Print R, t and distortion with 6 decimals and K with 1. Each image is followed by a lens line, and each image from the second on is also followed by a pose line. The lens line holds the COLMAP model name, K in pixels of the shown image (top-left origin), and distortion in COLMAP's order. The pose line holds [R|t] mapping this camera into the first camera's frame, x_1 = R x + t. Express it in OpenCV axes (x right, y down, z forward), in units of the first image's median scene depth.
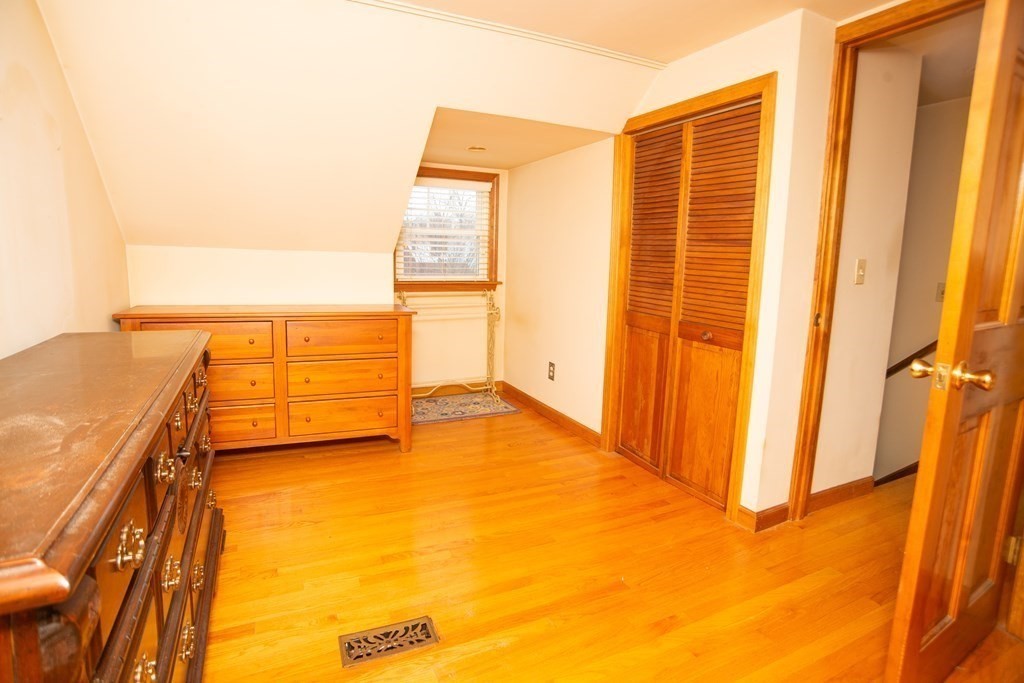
lens RADIAL K [[534.3, 0, 516.8], [0, 534.3, 332.5], [0, 0, 1]] dist [-0.101009, 0.046691]
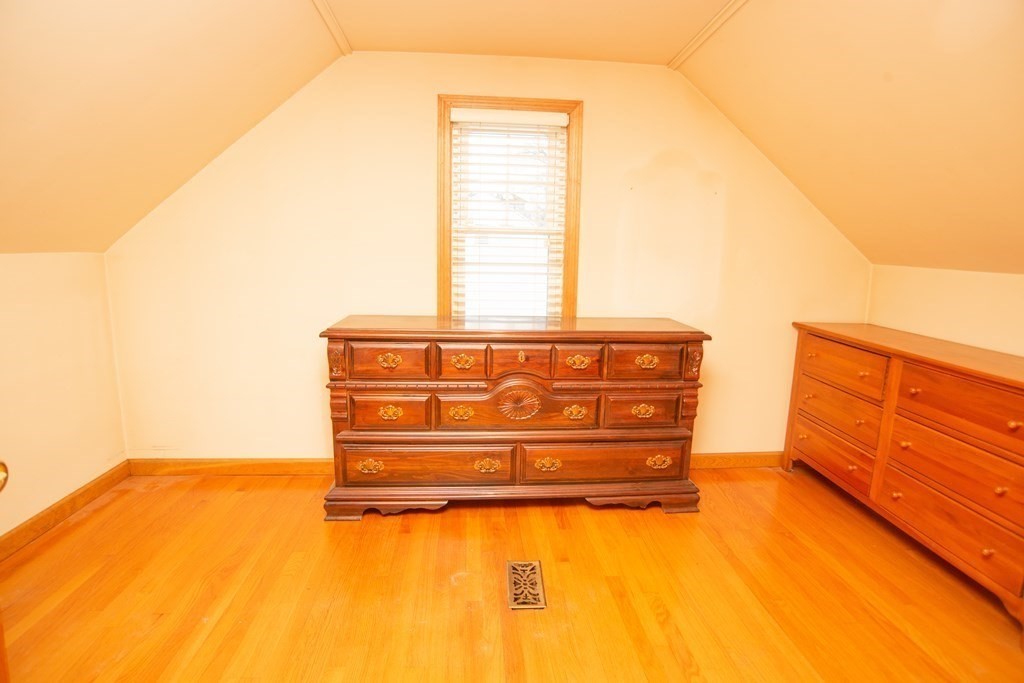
lens RADIAL K [[534.3, 0, 516.8], [0, 534.3, 332.5], [0, 0, 1]] dist [-0.101009, 0.046691]
pose [[-0.349417, 0.120363, -0.929204, 0.506657], [-0.168962, 0.967363, 0.188842, -0.121509], [0.921607, 0.222985, -0.317677, 0.766467]]
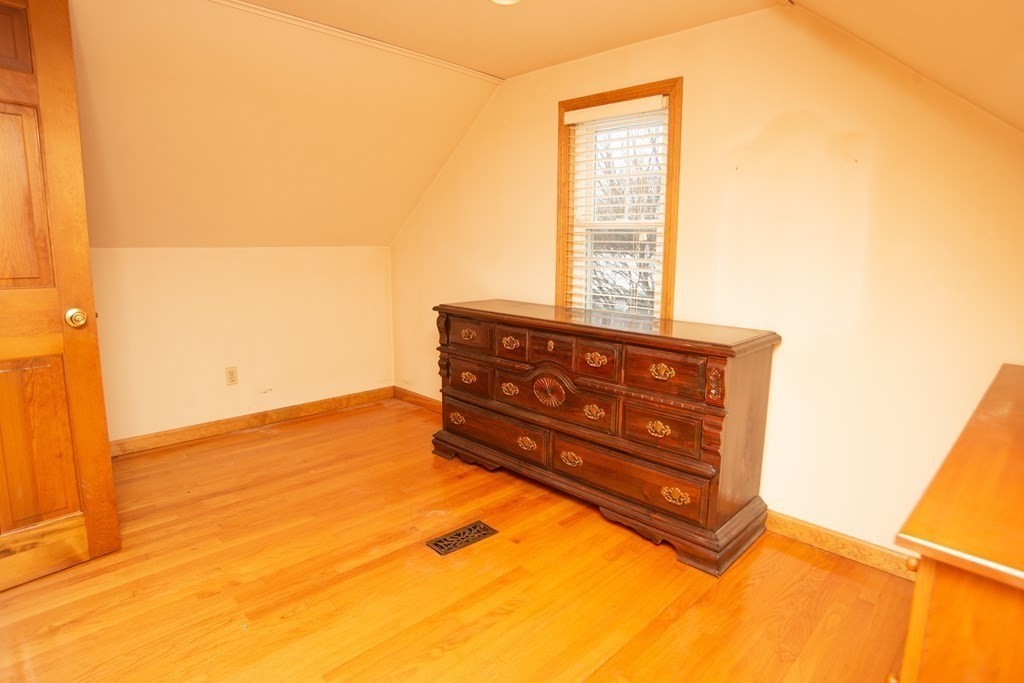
lens RADIAL K [[568.2, 0, 532.6], [0, 568.2, 338.5], [0, 0, 1]] dist [-0.112958, 0.047738]
pose [[-0.939979, 0.019648, -0.340667, 0.042081], [-0.087093, 0.951462, 0.295185, -0.214266], [0.329932, 0.307137, -0.892643, 1.362980]]
